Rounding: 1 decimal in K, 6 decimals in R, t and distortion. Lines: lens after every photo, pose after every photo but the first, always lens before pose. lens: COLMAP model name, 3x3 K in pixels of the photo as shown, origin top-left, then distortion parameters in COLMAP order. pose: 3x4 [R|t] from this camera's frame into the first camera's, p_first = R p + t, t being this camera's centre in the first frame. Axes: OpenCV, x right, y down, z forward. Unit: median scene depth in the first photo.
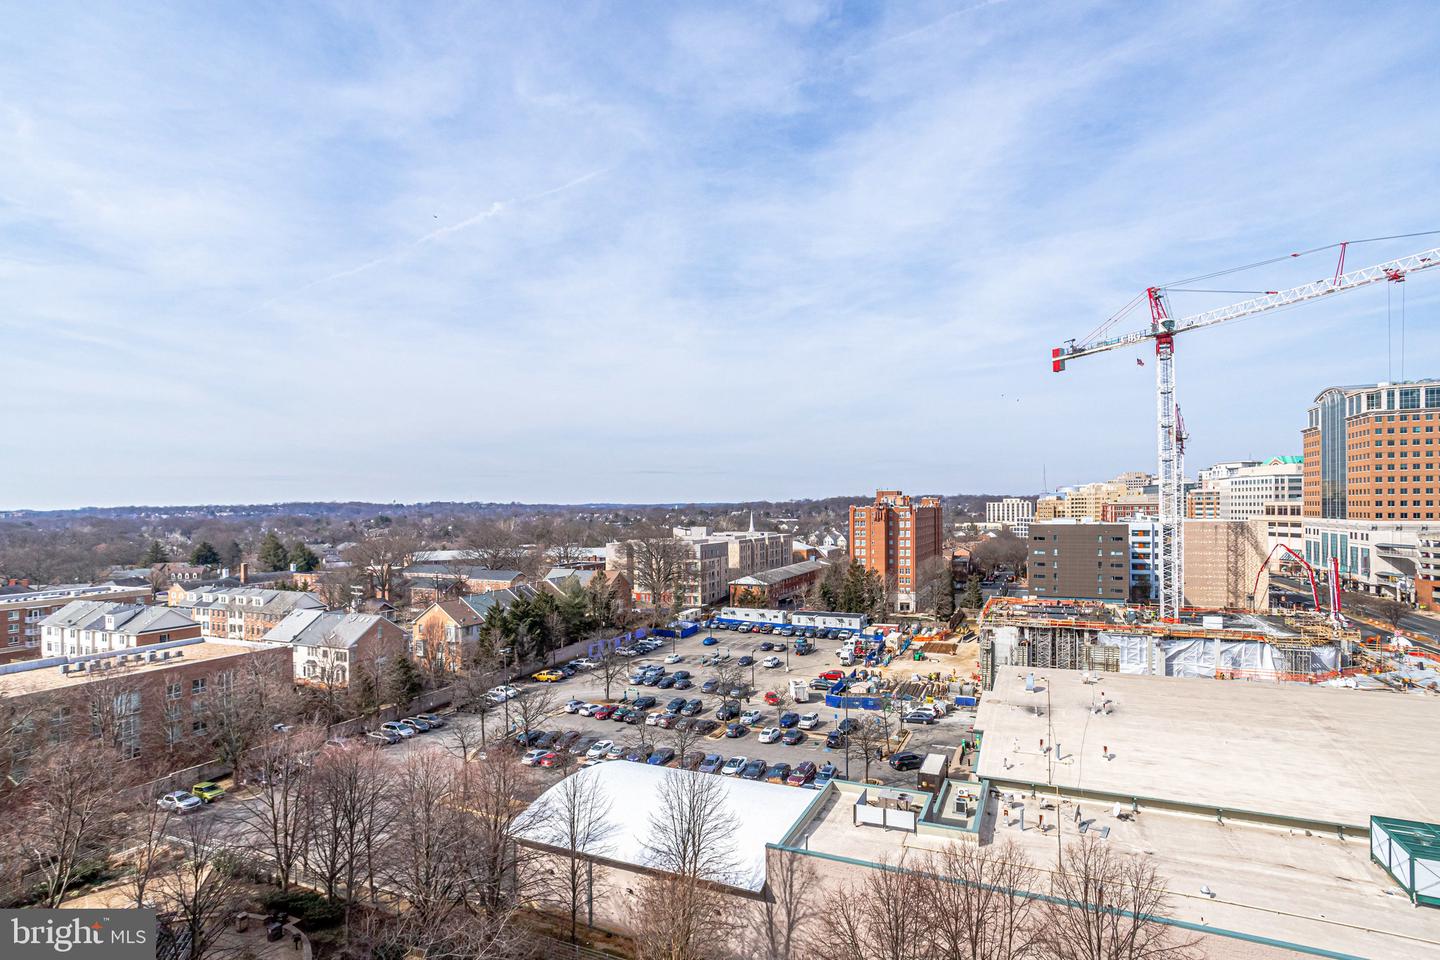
lens RADIAL K [[732.5, 0, 720.6], [0, 732.5, 507.0], [0, 0, 1]] dist [-0.044303, 0.030052]
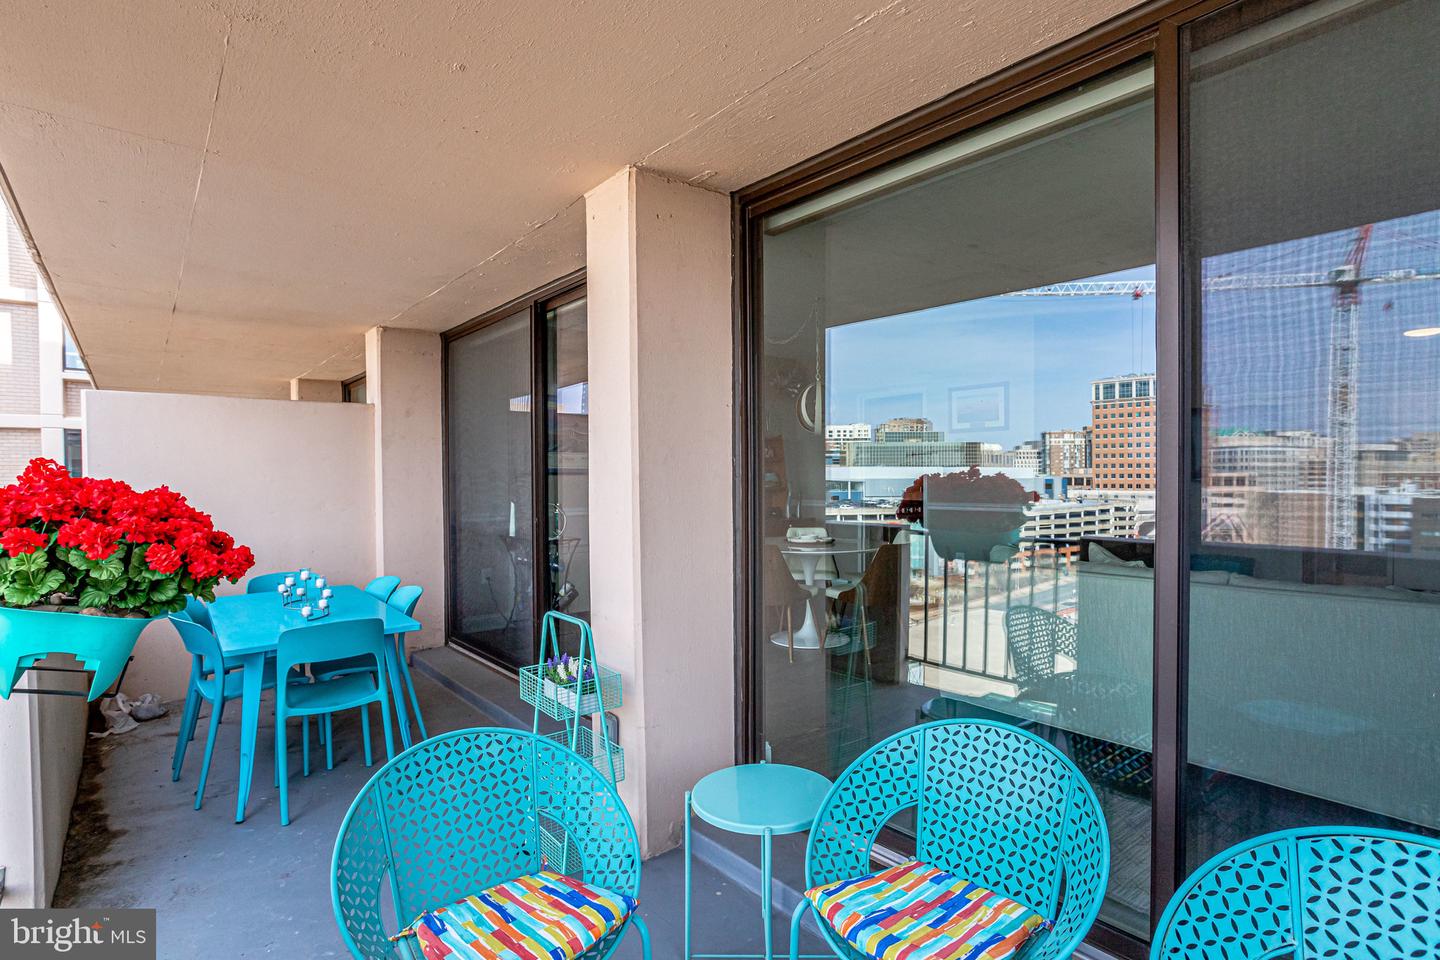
lens RADIAL K [[732.5, 0, 720.6], [0, 732.5, 507.0], [0, 0, 1]] dist [-0.044303, 0.030052]
pose [[0.895907, 0.020863, -0.443752, 1.645290], [0.000246, 0.998873, 0.047459, -0.020931], [0.444242, -0.042628, 0.894892, -0.747598]]
